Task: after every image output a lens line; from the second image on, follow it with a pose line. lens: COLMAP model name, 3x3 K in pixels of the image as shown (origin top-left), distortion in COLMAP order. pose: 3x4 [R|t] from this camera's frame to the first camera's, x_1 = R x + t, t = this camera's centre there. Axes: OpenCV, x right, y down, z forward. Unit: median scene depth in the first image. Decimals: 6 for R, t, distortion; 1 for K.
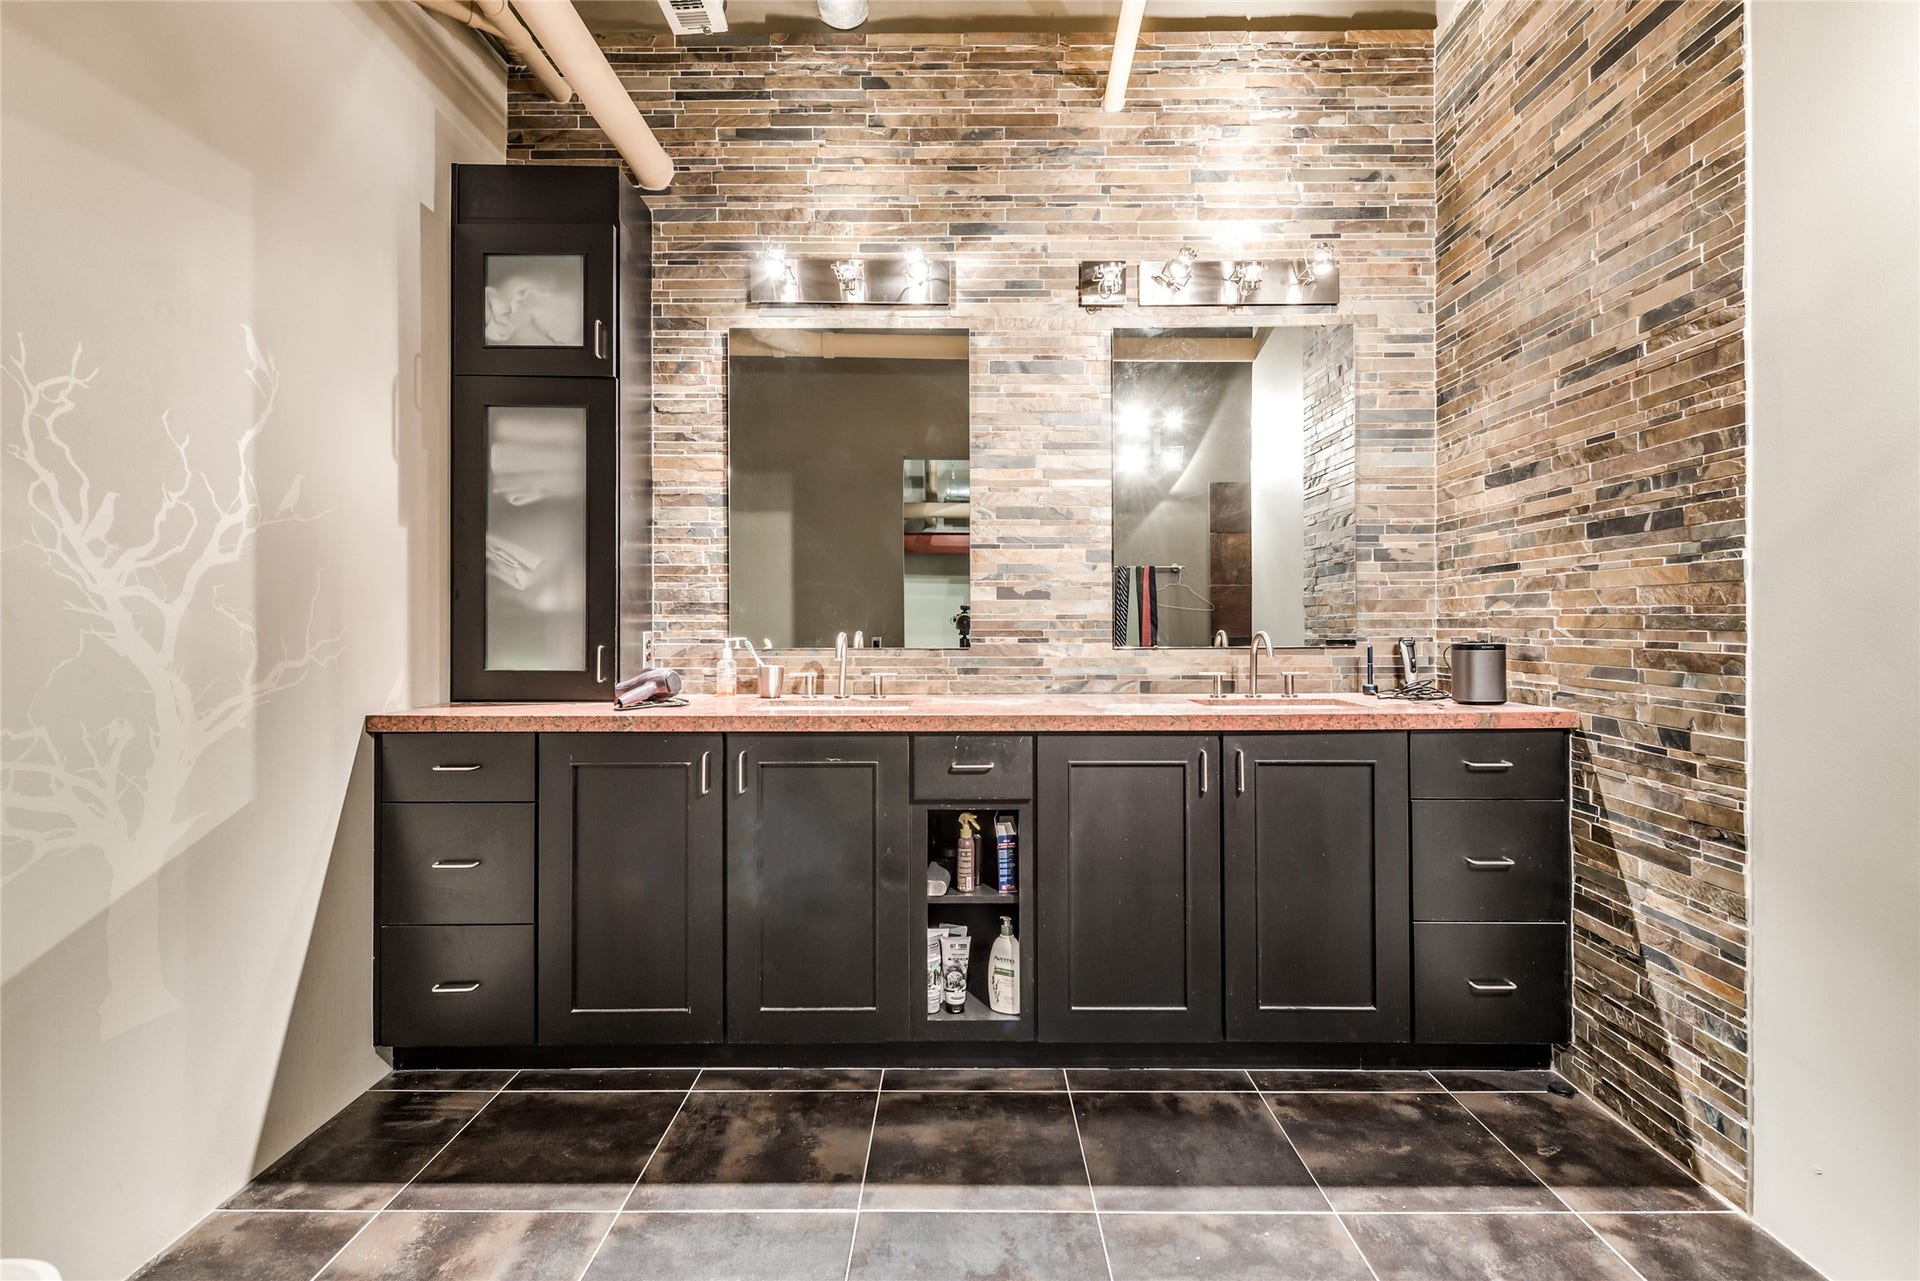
lens RADIAL K [[929.9, 0, 960.4], [0, 929.9, 632.4], [0, 0, 1]] dist [-0.009624, -0.003020]
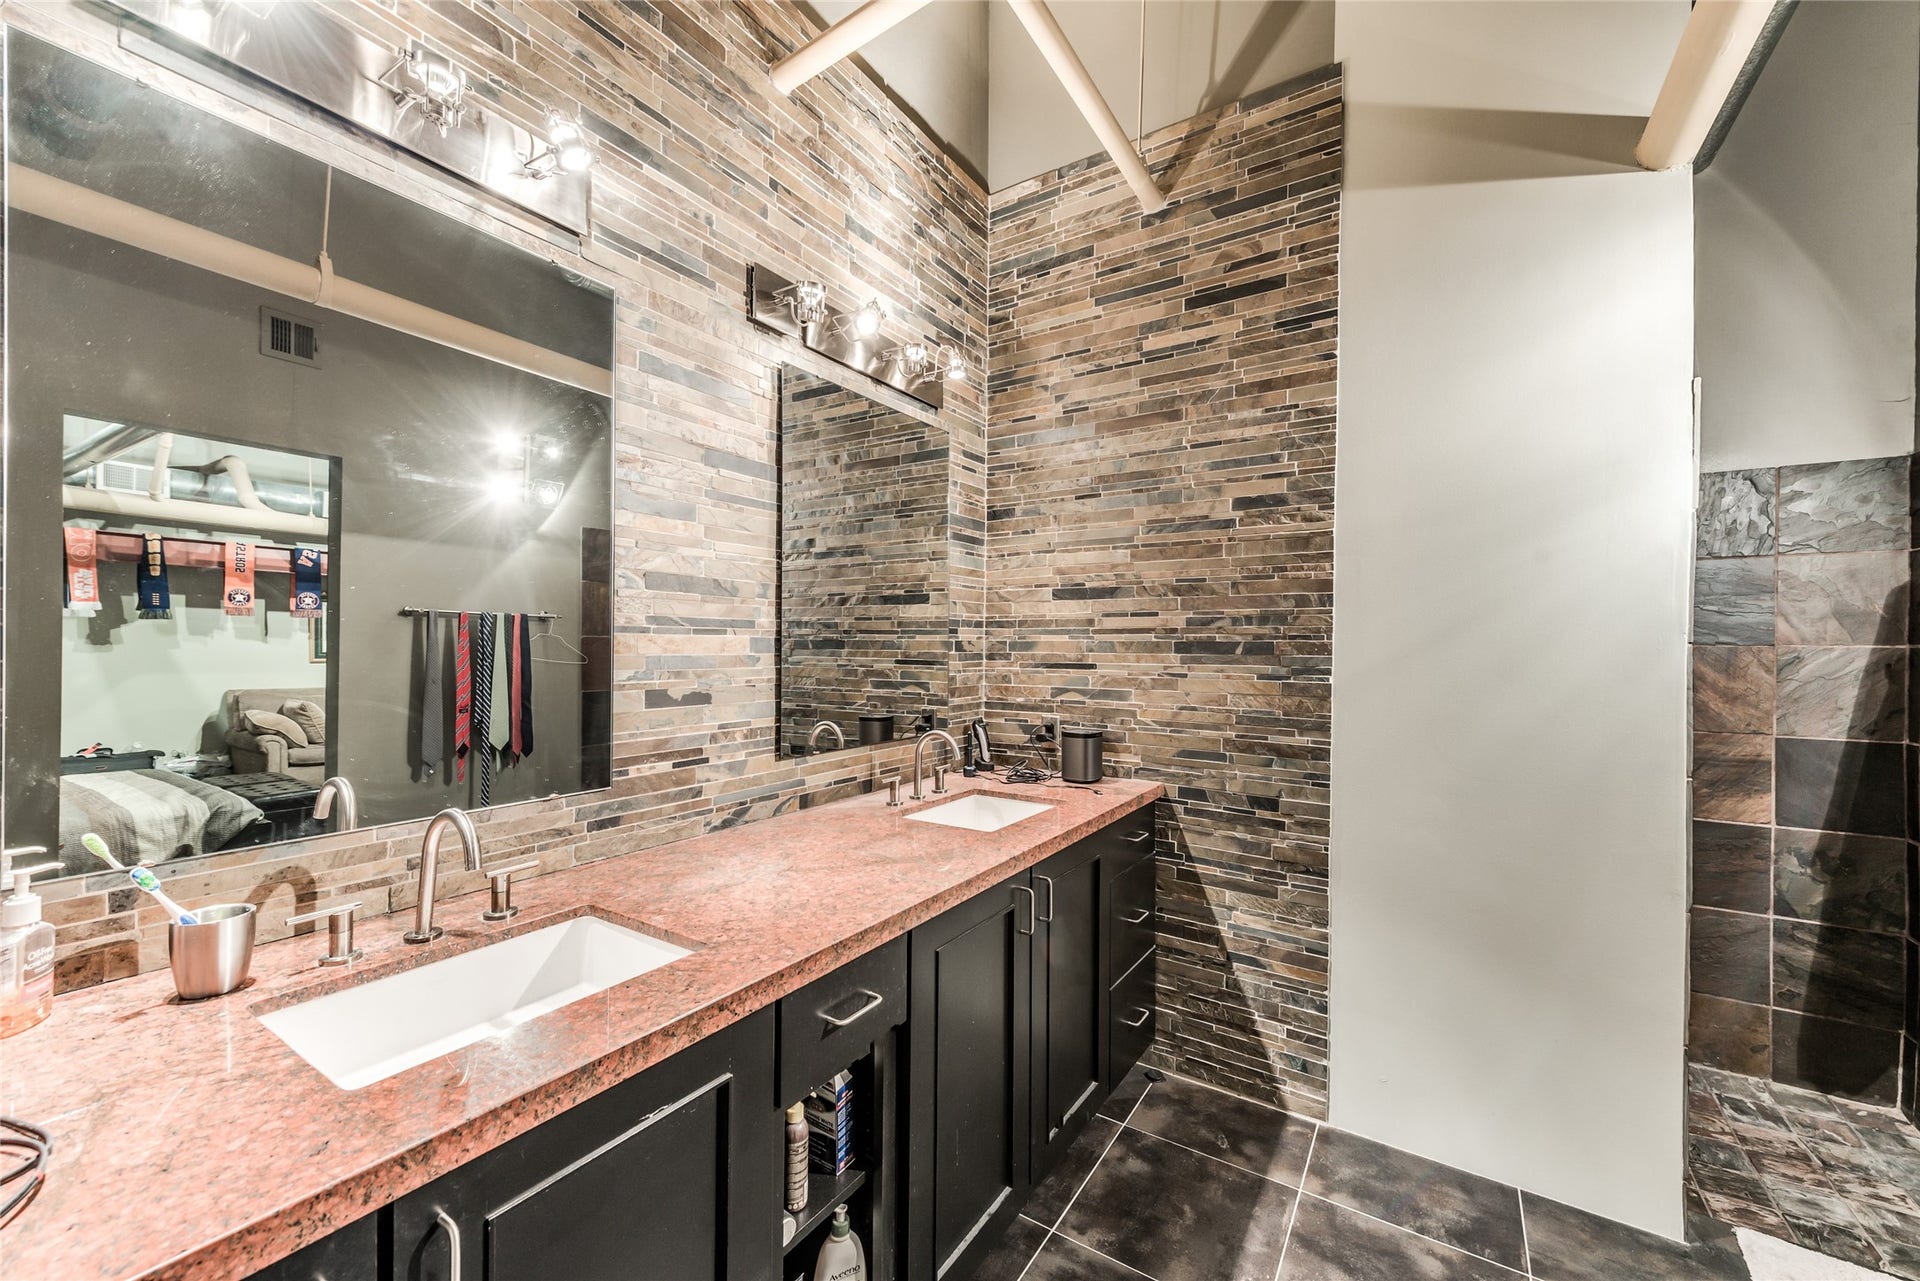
lens RADIAL K [[743.8, 0, 962.6], [0, 743.8, 648.6], [0, 0, 1]] dist [0.001822, -0.000912]
pose [[0.535957, 0.004021, 0.844236, -0.384637], [-0.004912, 0.999987, -0.001644, -0.104018], [-0.844231, -0.003266, 0.535970, 0.680414]]
